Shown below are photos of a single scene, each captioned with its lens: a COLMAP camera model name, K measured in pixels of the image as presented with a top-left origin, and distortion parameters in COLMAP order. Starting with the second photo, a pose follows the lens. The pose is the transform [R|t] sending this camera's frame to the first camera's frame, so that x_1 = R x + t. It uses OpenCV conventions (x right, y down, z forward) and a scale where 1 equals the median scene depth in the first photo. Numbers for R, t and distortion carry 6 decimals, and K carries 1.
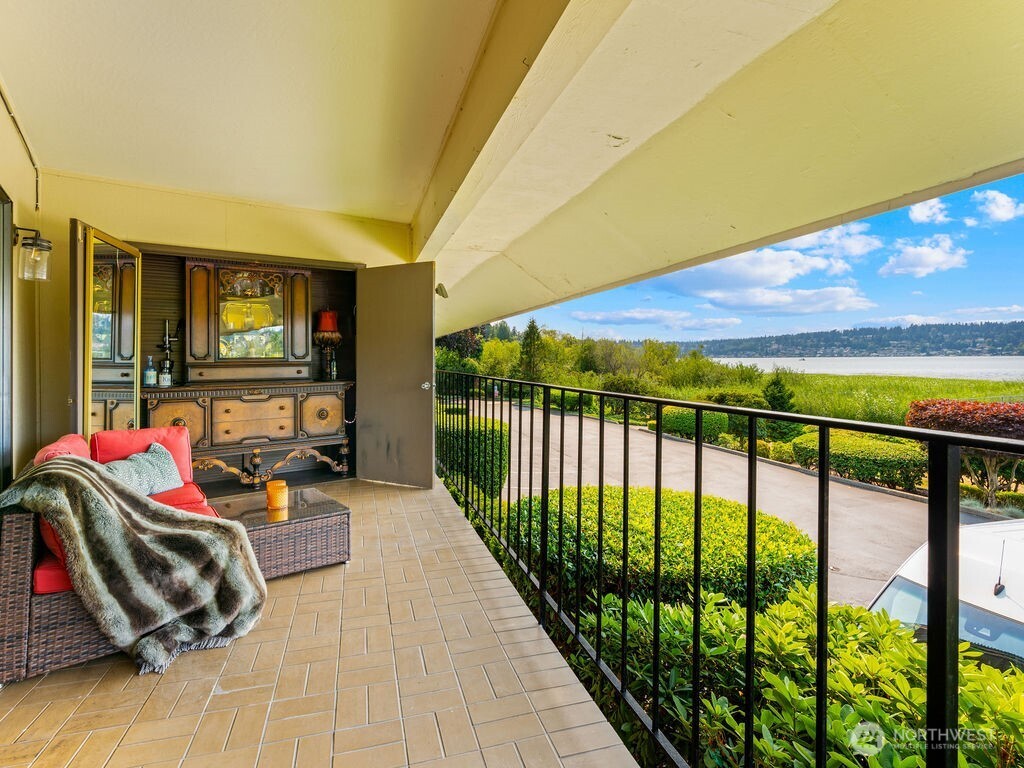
lens RADIAL K [[517.7, 0, 503.3], [0, 517.7, 359.6], [0, 0, 1]] dist [-0.009253, 0.002809]
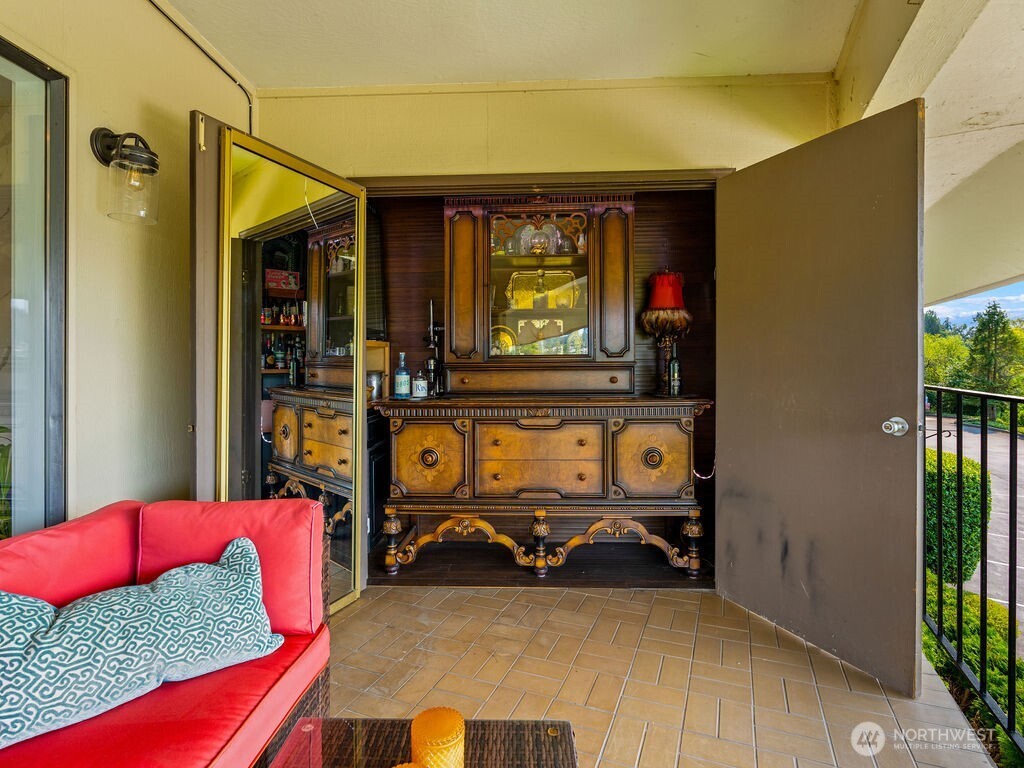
lens RADIAL K [[517.7, 0, 518.9], [0, 517.7, 359.8], [0, 0, 1]] dist [-0.009253, 0.002809]
pose [[0.785359, 0.002705, -0.619035, -0.124664], [-0.002990, 0.999995, 0.000576, 0.001514], [0.619033, 0.001399, 0.785363, 0.493351]]
